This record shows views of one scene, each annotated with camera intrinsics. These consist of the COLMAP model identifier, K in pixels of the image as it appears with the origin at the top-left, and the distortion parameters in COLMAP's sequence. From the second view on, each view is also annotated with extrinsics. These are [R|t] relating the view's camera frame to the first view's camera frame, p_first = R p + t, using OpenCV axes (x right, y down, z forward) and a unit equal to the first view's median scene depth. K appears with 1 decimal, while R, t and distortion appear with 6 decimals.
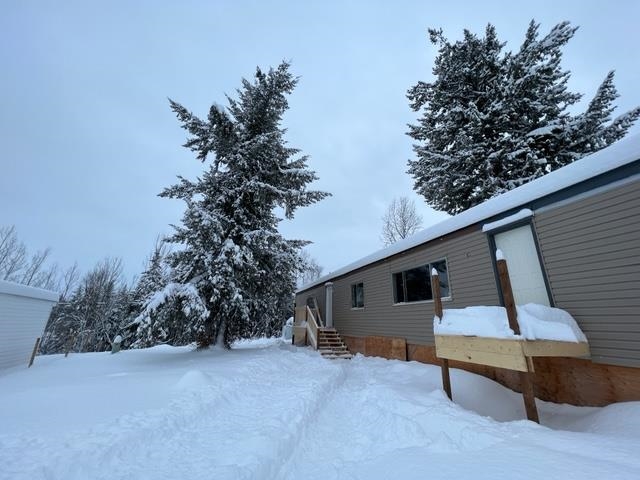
lens RADIAL K [[255.2, 0, 318.3], [0, 255.2, 238.2], [0, 0, 1]] dist [-0.001619, -0.000102]
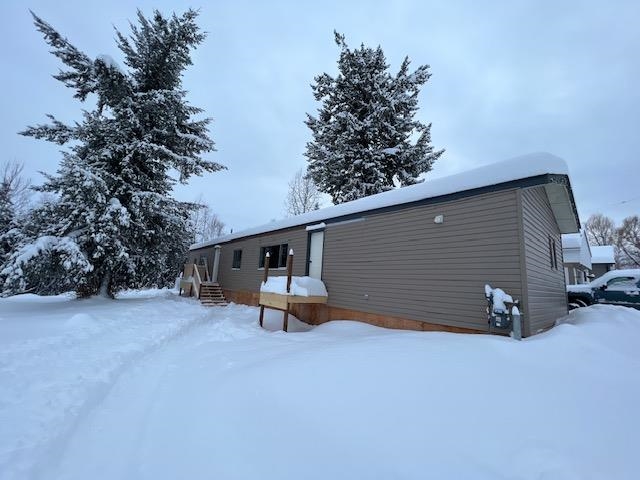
lens RADIAL K [[255.2, 0, 318.3], [0, 255.2, 238.2], [0, 0, 1]] dist [-0.001619, -0.000102]
pose [[0.936858, 0.084696, 0.339300, 0.077219], [-0.142265, 0.978621, 0.148531, -0.100231], [-0.319466, -0.187423, 0.928878, -0.232244]]
